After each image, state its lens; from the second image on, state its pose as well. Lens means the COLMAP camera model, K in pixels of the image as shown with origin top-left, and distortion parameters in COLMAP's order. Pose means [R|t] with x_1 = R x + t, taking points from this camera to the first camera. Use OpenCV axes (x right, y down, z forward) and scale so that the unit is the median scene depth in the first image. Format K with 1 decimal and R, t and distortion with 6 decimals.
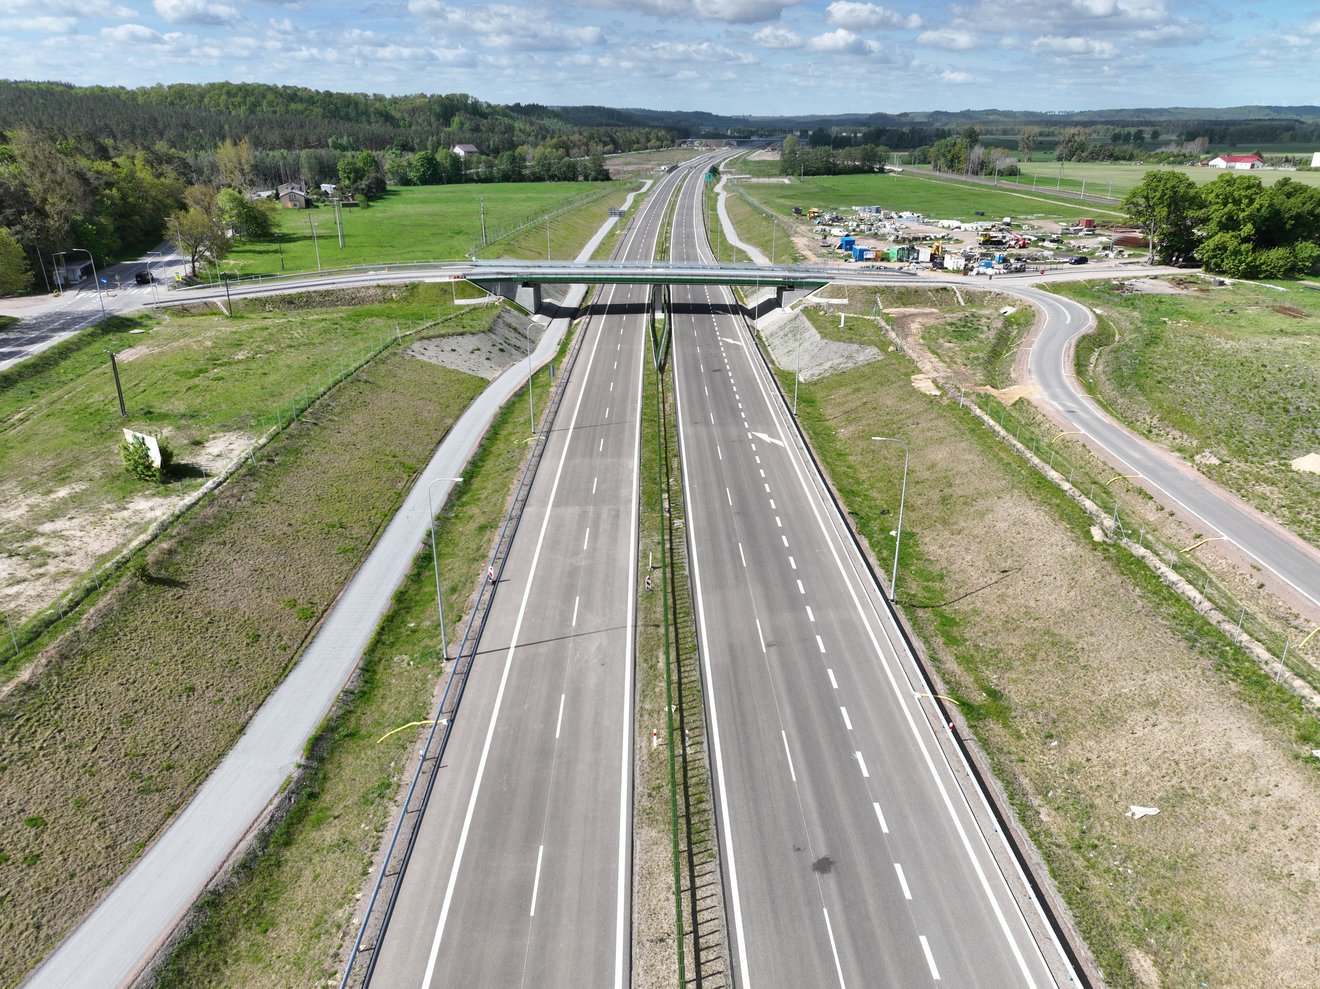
lens RADIAL K [[942.7, 0, 592.8], [0, 942.7, 499.0], [0, 0, 1]] dist [0.000139, 0.012293]
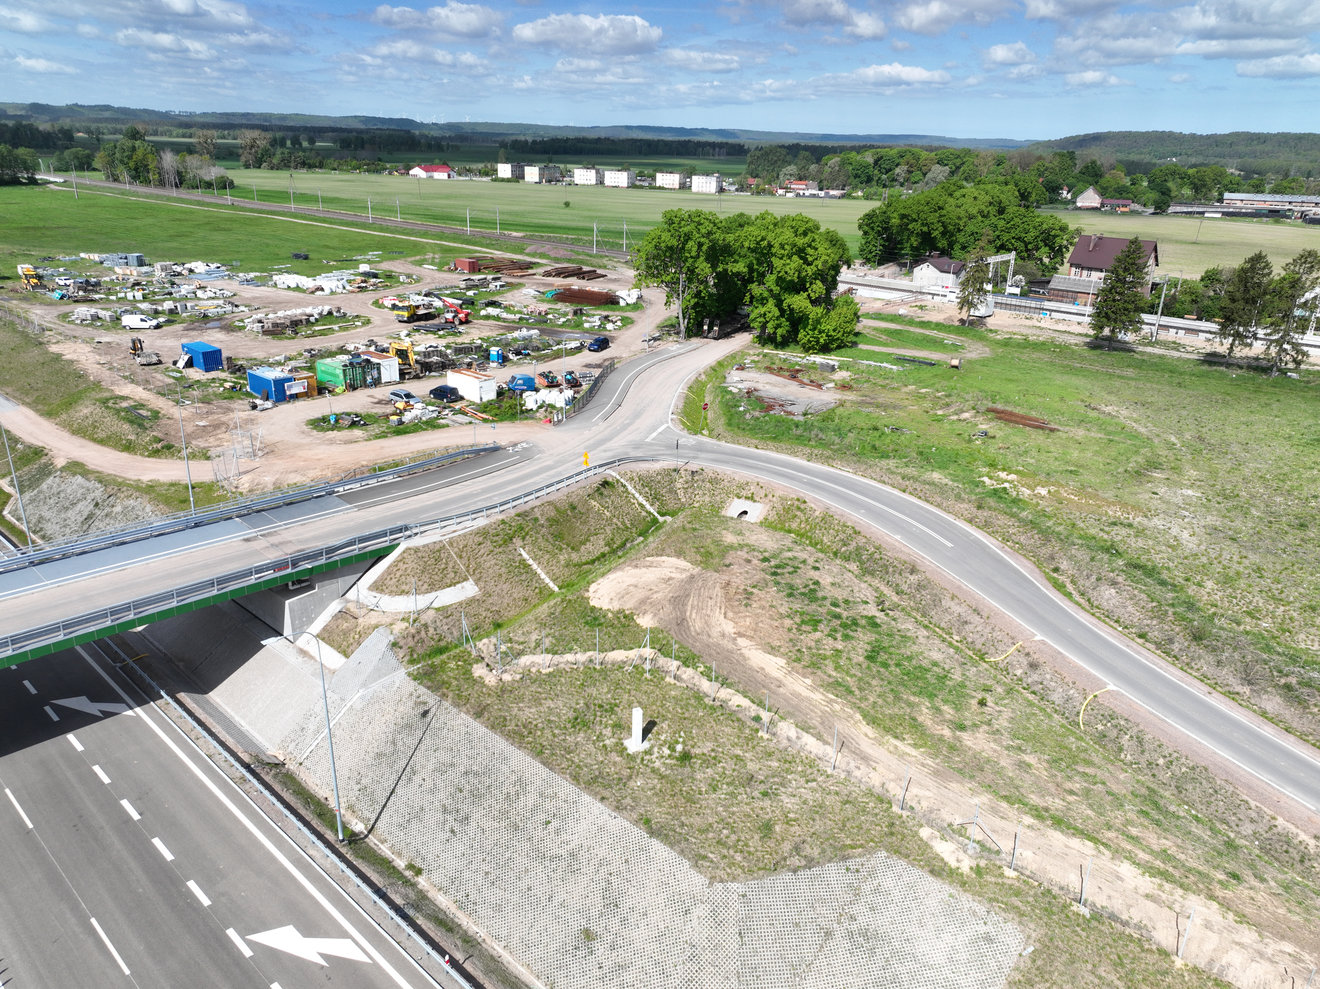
lens RADIAL K [[925.7, 0, 660.0], [0, 925.7, 494.5], [0, 0, 1]] dist [-0.003087, 0.020937]
pose [[0.623600, -0.262209, 0.736457, 0.016473], [0.261268, 0.957805, 0.119787, -0.094254], [-0.736791, 0.117713, 0.665794, 0.237772]]
